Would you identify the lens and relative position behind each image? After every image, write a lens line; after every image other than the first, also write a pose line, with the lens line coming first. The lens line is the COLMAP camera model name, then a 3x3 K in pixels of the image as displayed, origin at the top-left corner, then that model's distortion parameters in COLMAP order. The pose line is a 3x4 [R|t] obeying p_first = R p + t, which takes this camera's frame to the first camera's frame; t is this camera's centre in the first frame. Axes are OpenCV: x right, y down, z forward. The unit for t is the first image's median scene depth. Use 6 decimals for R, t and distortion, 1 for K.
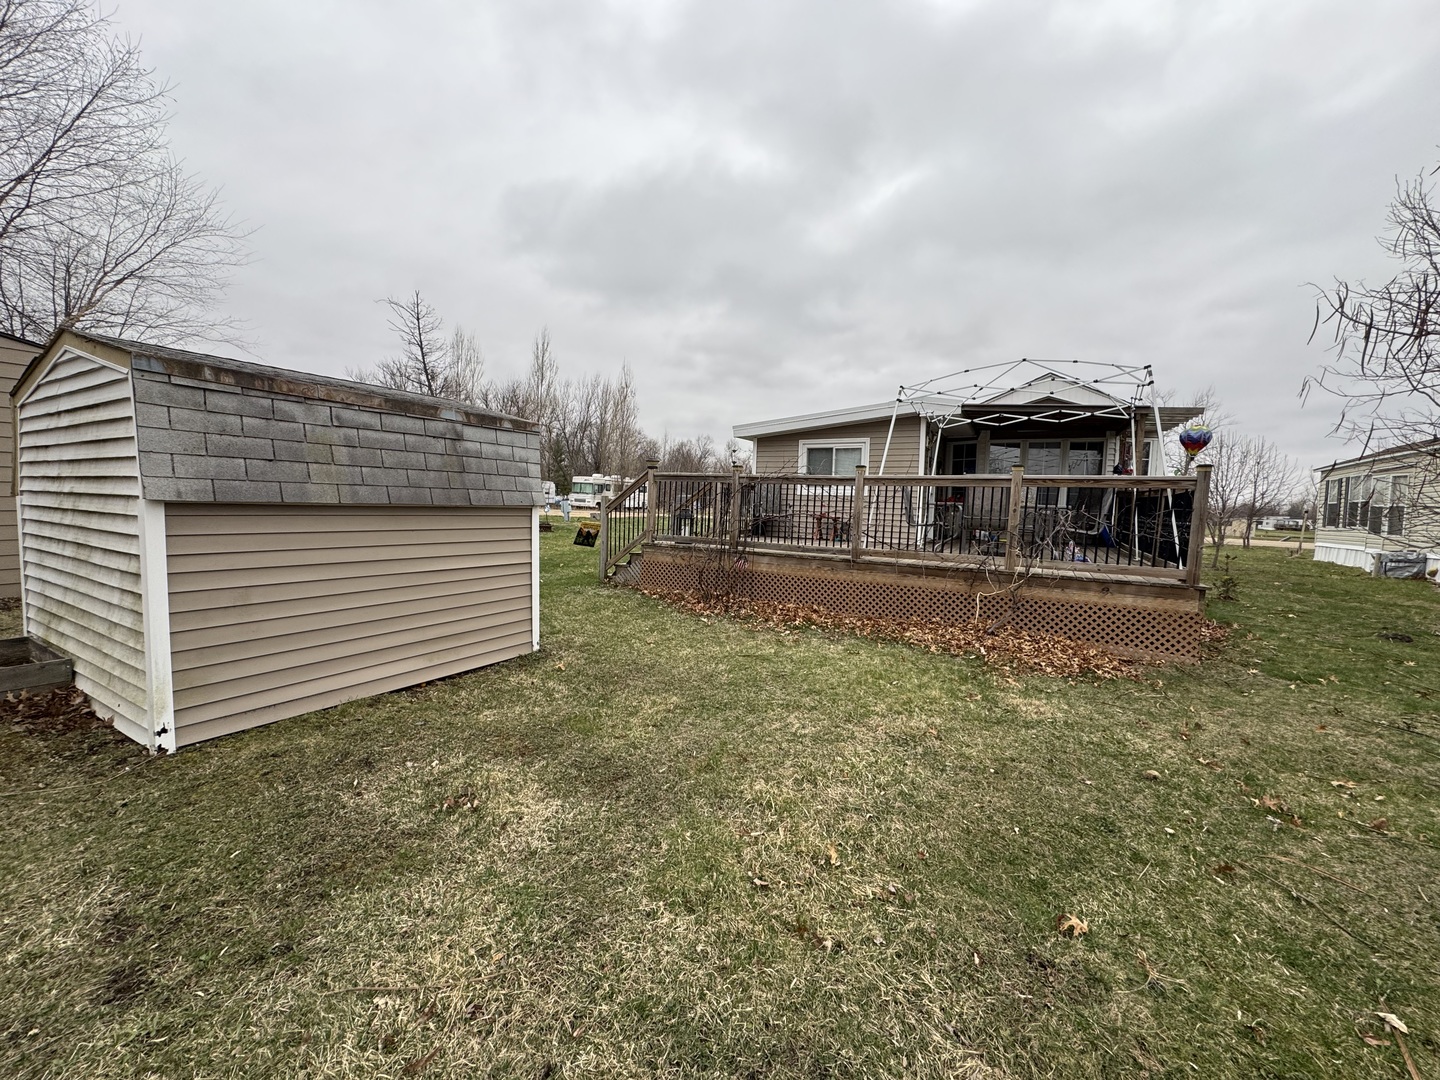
lens RADIAL K [[572.0, 0, 719.3], [0, 572.0, 538.6], [0, 0, 1]] dist [-0.001768, -0.000024]
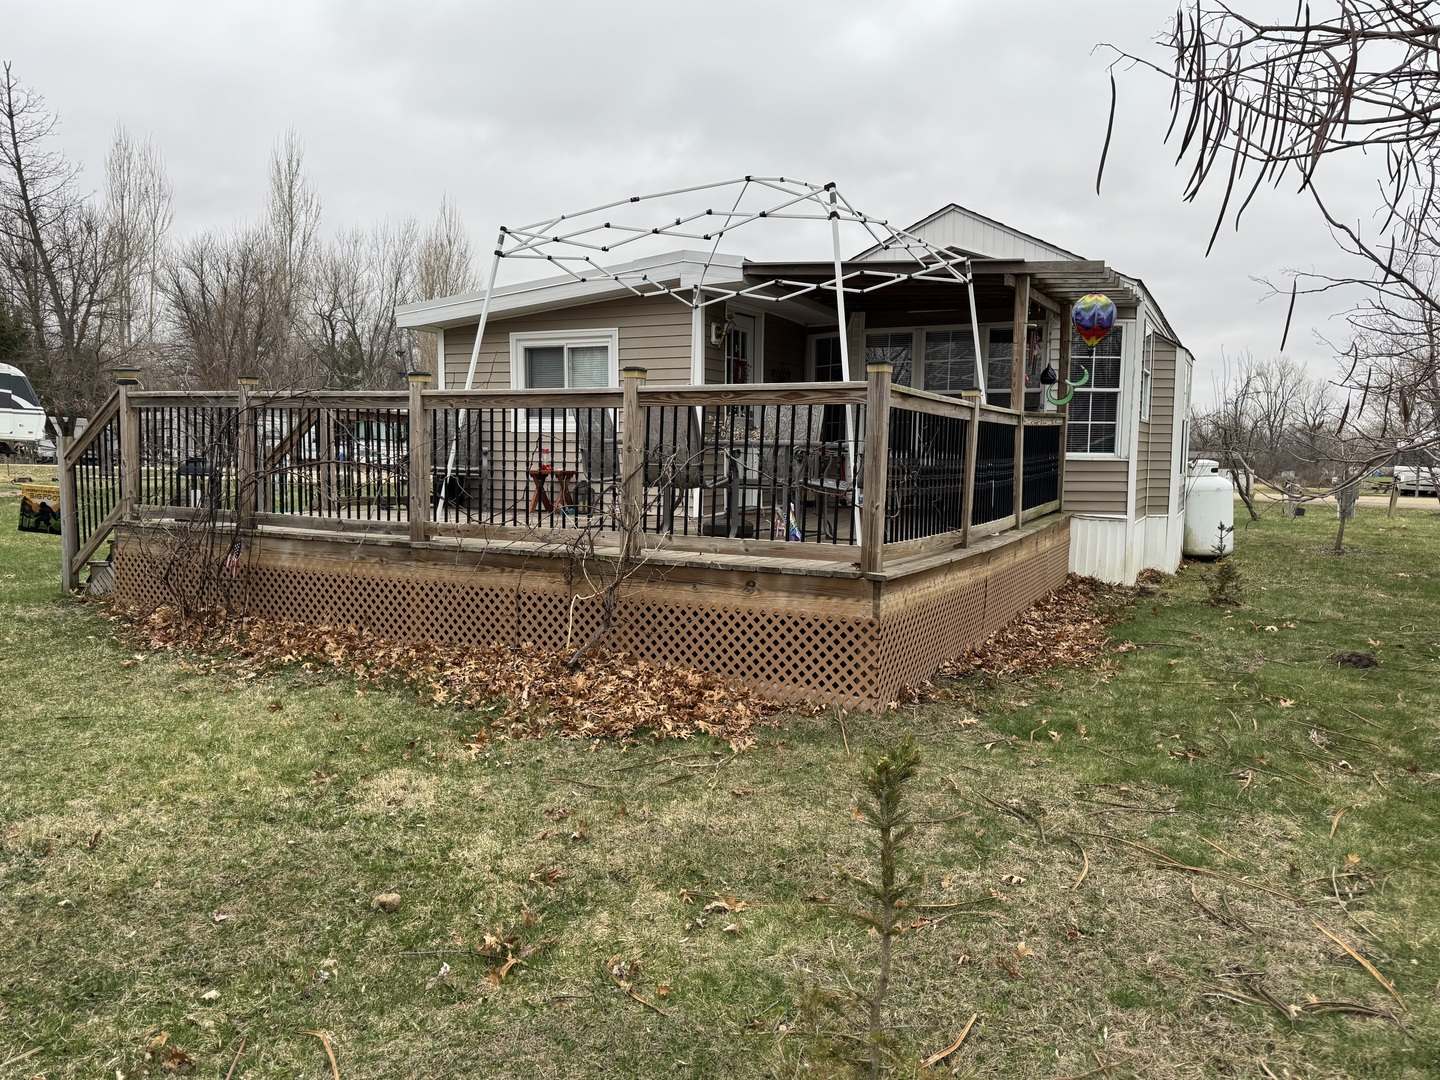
lens RADIAL K [[1026.6, 0, 720.0], [0, 1026.6, 540.0], [0, 0, 1]] dist [0.083008, -0.088330]
pose [[0.999200, -0.019402, 0.034984, 0.416844], [0.018706, 0.999623, 0.020116, 0.016304], [-0.035361, -0.019445, 0.999185, -0.014325]]
